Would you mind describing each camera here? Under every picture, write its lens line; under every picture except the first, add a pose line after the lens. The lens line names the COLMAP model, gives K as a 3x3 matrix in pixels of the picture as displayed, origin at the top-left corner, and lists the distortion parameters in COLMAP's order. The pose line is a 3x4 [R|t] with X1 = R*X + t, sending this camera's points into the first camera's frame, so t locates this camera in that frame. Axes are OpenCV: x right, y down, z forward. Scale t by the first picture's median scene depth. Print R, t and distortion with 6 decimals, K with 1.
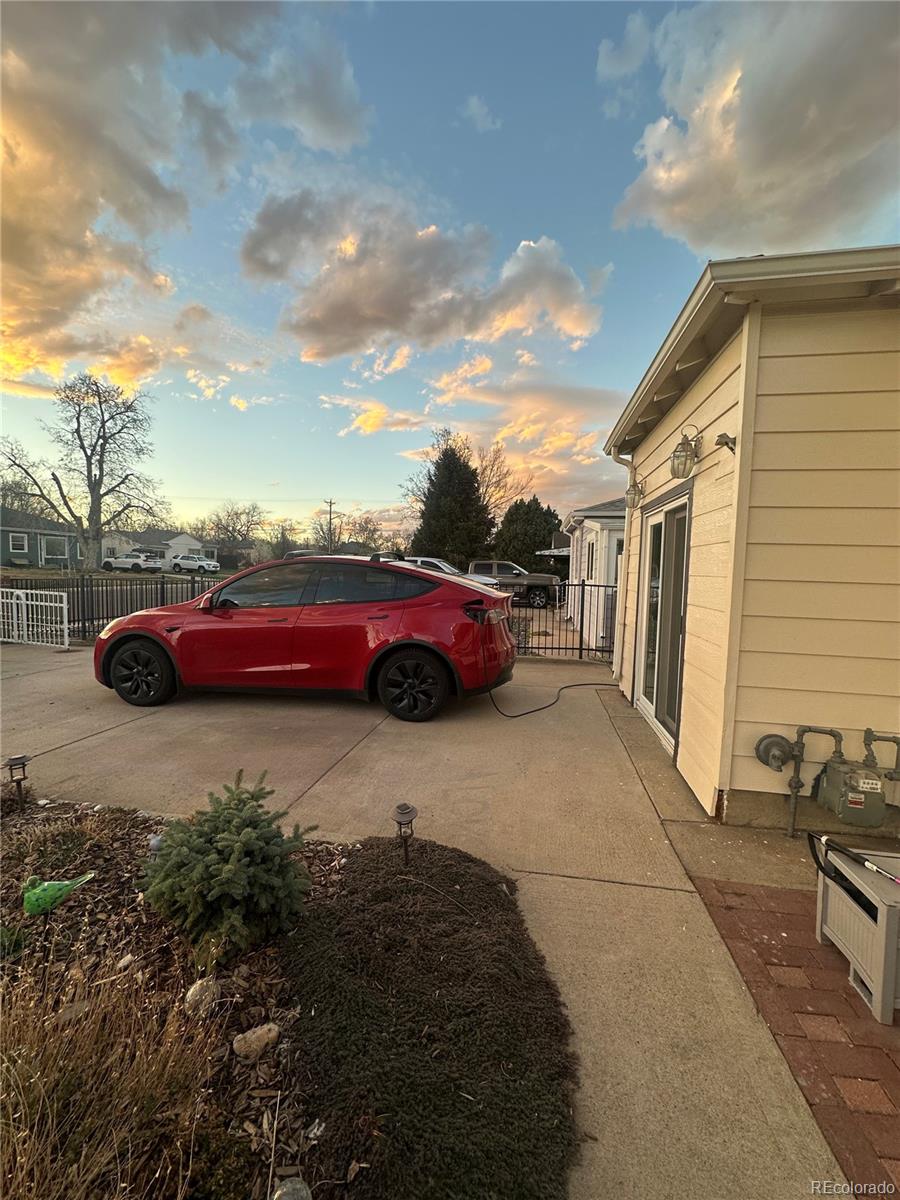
lens RADIAL K [[481.2, 0, 447.9], [0, 481.2, 597.5], [0, 0, 1]] dist [-0.000886, -0.000288]
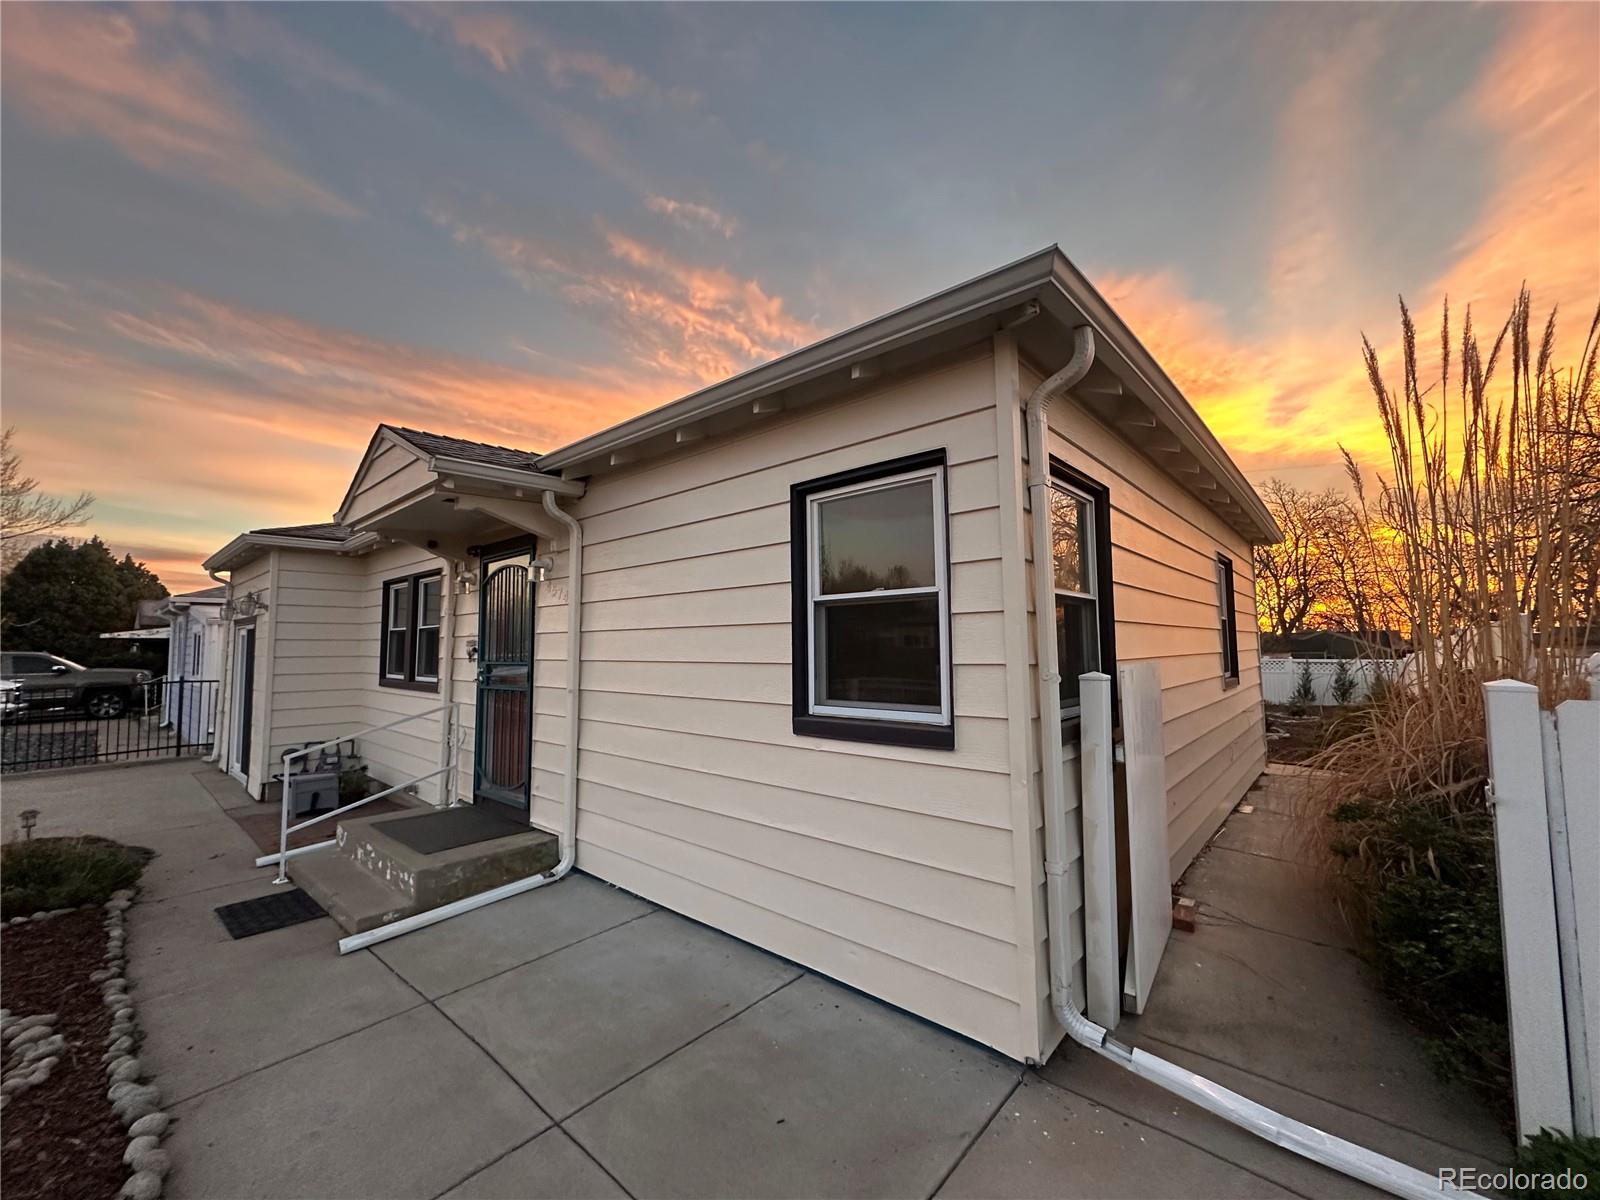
lens RADIAL K [[641.6, 0, 792.2], [0, 641.6, 598.0], [0, 0, 1]] dist [-0.000886, -0.000288]
pose [[0.530156, 0.037383, 0.847076, -0.084501], [0.075621, 0.992962, -0.091150, 0.008892], [-0.844521, 0.112380, 0.523598, -0.366287]]
